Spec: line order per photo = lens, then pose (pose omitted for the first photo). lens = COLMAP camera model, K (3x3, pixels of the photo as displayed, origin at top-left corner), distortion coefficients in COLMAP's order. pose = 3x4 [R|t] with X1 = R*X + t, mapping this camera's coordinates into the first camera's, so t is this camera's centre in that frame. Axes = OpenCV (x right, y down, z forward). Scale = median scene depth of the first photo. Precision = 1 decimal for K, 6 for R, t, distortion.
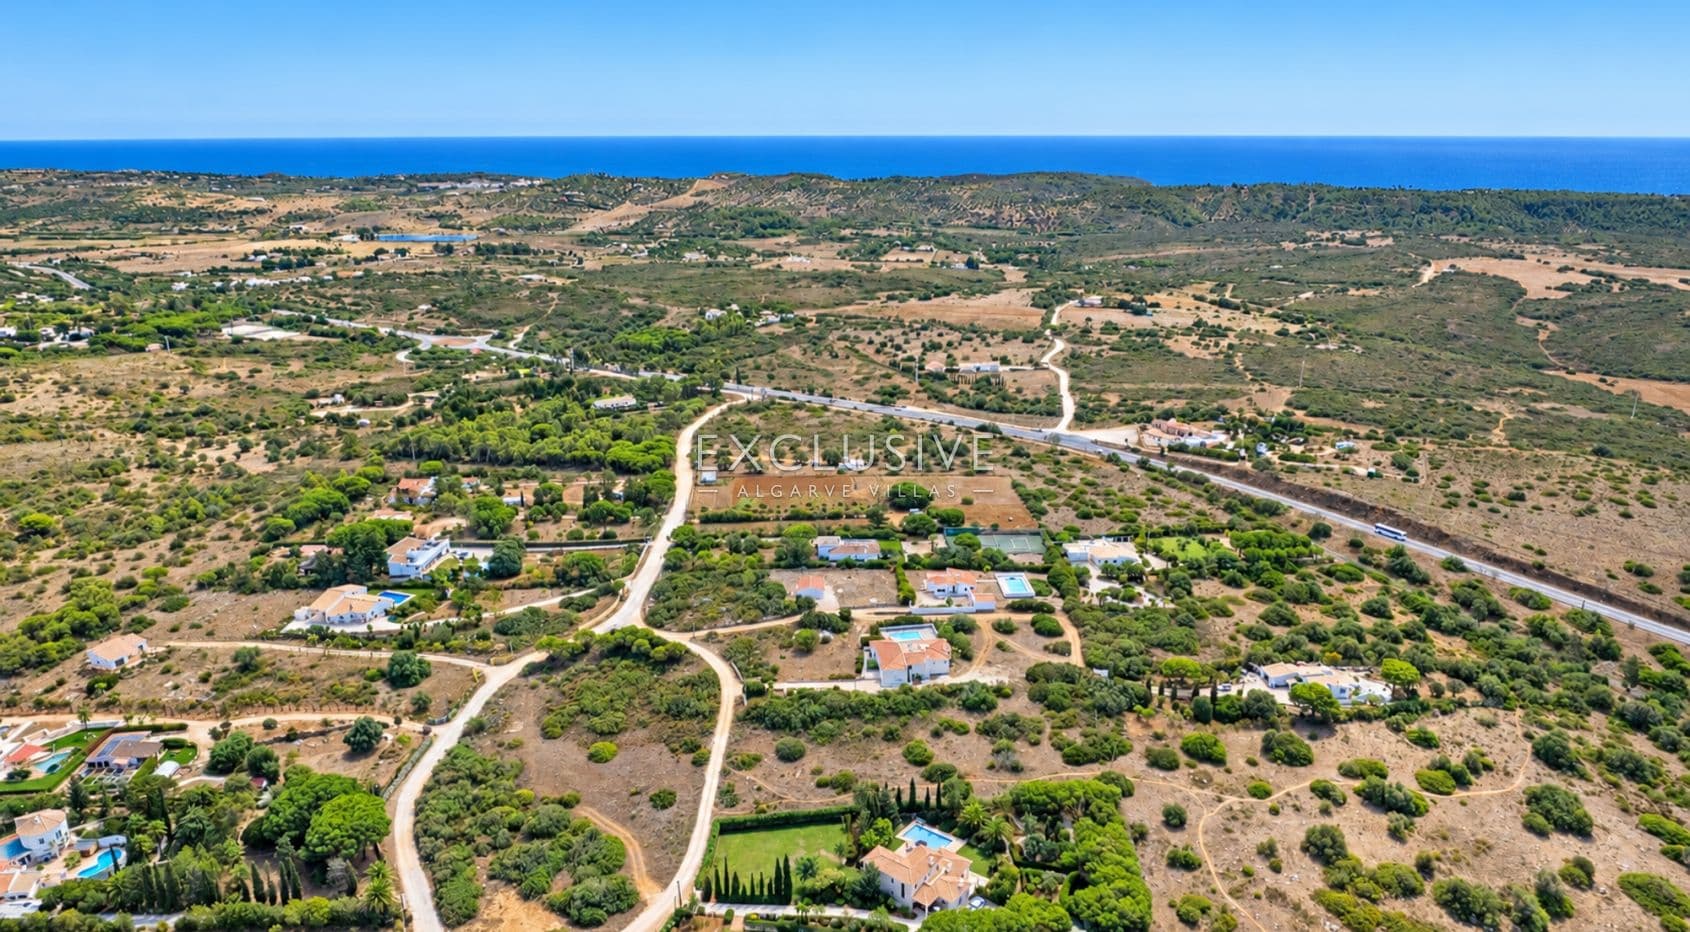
lens RADIAL K [[1080.1, 0, 849.5], [0, 1080.1, 472.8], [0, 0, 1]] dist [-0.069284, 0.063318]
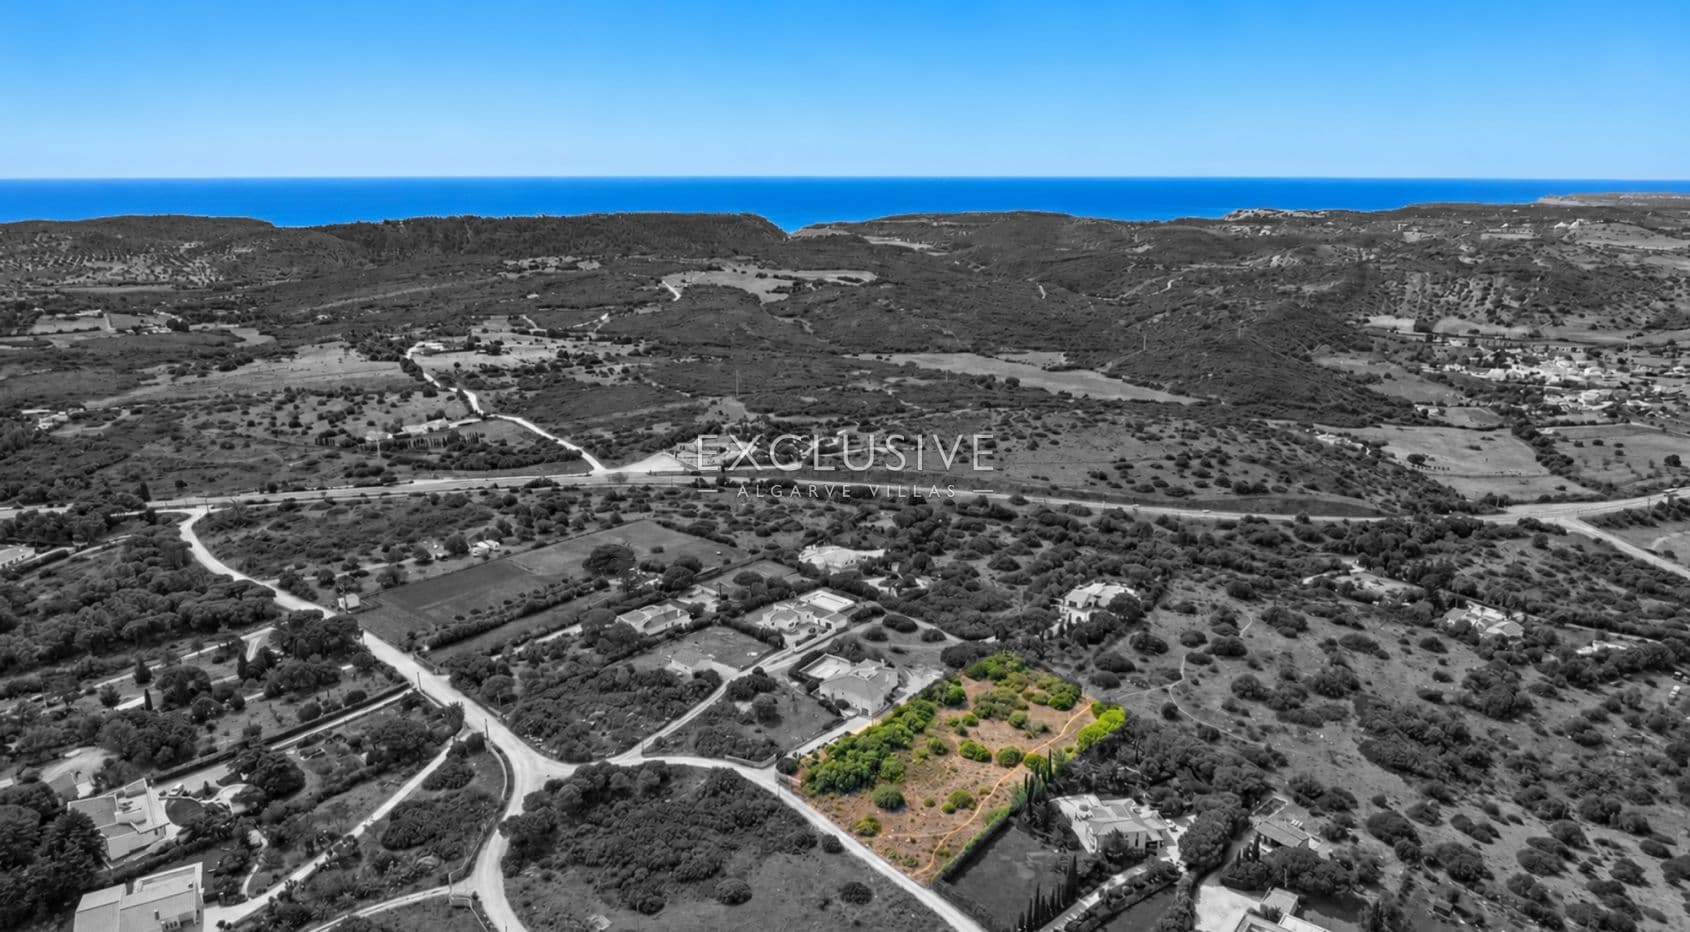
lens RADIAL K [[1080.1, 0, 849.5], [0, 1080.1, 472.8], [0, 0, 1]] dist [-0.069284, 0.063318]
pose [[0.687391, -0.194533, 0.699750, -0.686057], [0.214114, 0.974921, 0.060699, -0.098735], [-0.694009, 0.108102, 0.711804, 0.278394]]
